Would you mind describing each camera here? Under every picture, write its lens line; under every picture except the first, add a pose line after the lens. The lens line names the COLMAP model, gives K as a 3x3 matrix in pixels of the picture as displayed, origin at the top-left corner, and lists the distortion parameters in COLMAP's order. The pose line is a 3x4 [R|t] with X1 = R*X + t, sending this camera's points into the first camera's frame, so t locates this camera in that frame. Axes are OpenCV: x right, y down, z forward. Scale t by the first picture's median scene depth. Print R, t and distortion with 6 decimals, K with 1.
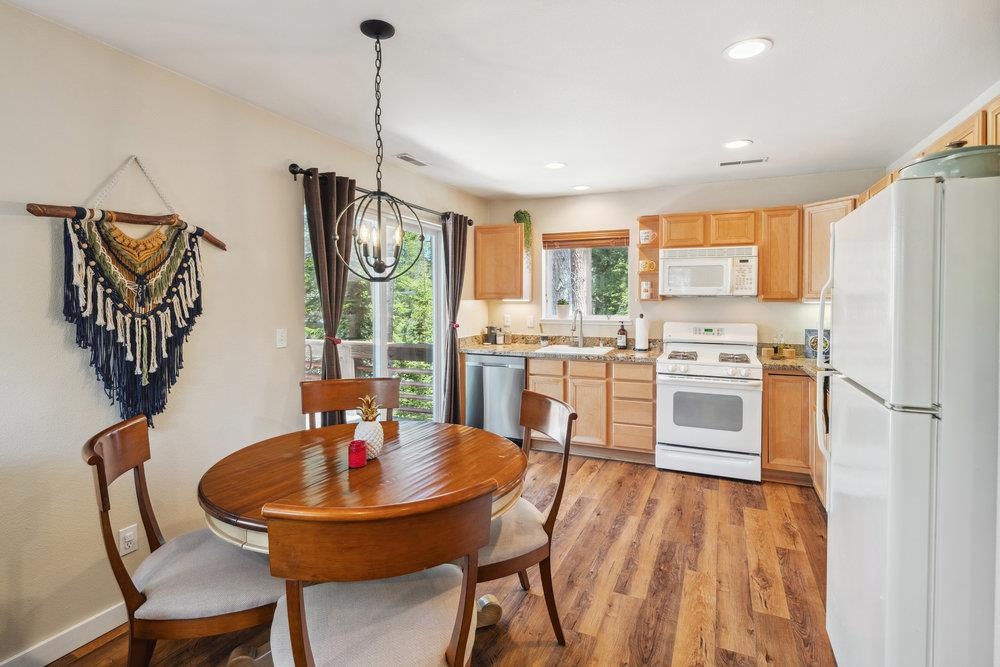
lens RADIAL K [[489.1, 0, 500.1], [0, 489.1, 305.6], [0, 0, 1]] dist [-0.003575, -0.000341]
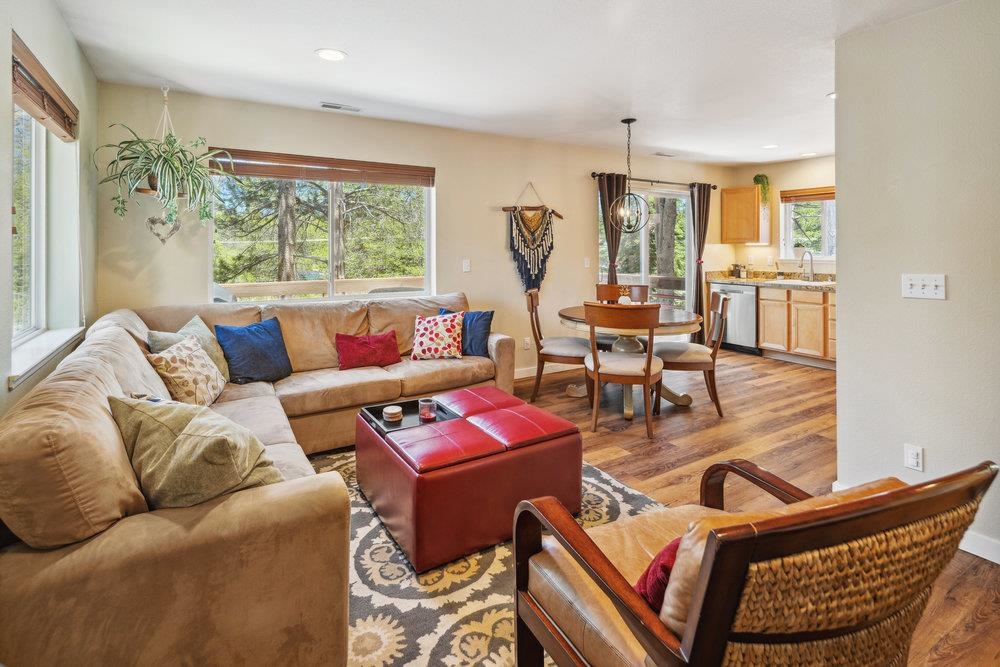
lens RADIAL K [[489.1, 0, 495.5], [0, 489.1, 245.7], [0, 0, 1]] dist [-0.003575, -0.000341]
pose [[0.826060, -0.003757, -0.563570, 0.251086], [-0.005631, 0.999873, -0.014920, 0.022363], [0.563554, 0.015499, 0.825934, -0.587538]]
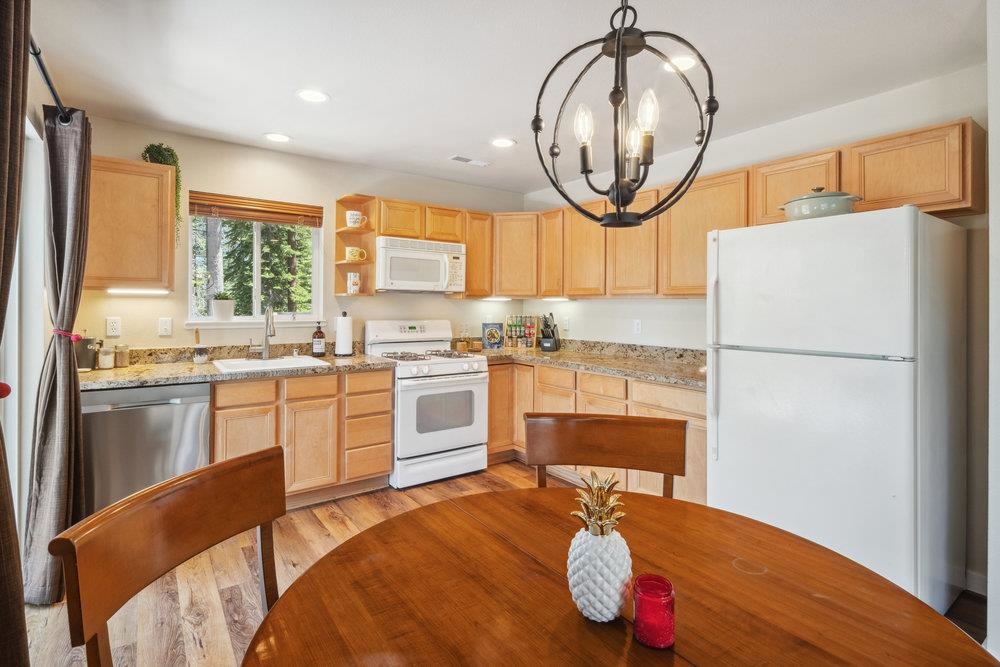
lens RADIAL K [[489.1, 0, 495.0], [0, 489.1, 304.3], [0, 0, 1]] dist [-0.003575, -0.000341]
pose [[0.505180, 0.003419, 0.863007, -0.353458], [0.004021, 0.999972, -0.006315, 0.012959], [-0.863005, 0.006660, 0.505152, 0.432079]]
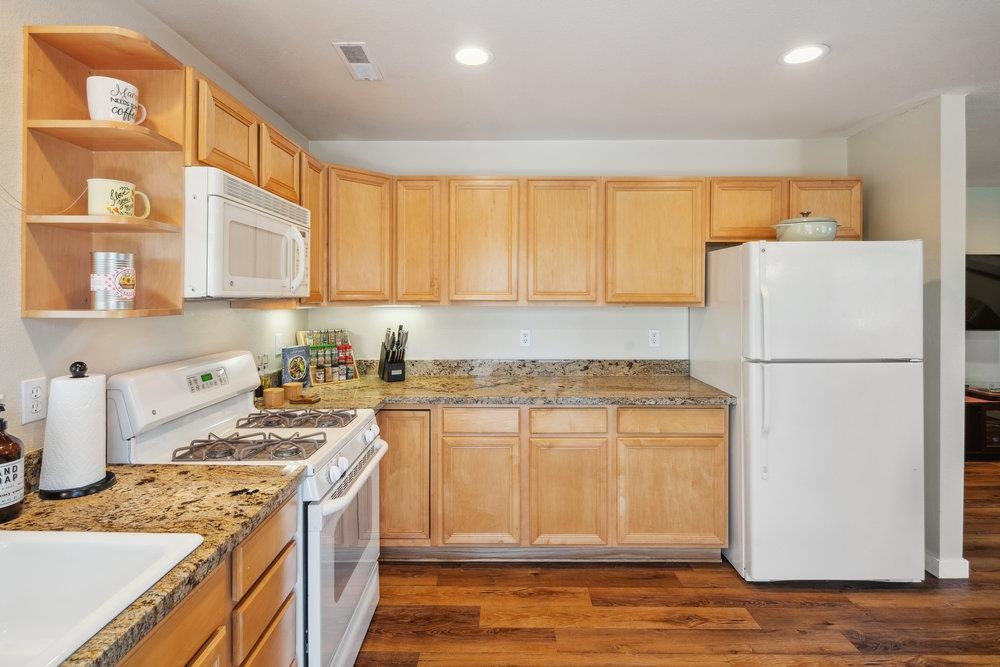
lens RADIAL K [[489.1, 0, 496.2], [0, 489.1, 295.1], [0, 0, 1]] dist [-0.003575, -0.000341]
pose [[-0.400522, -0.004297, 0.916277, -0.085598], [0.010116, 0.999907, 0.009111, -0.027370], [-0.916231, 0.012918, -0.400442, 1.061958]]
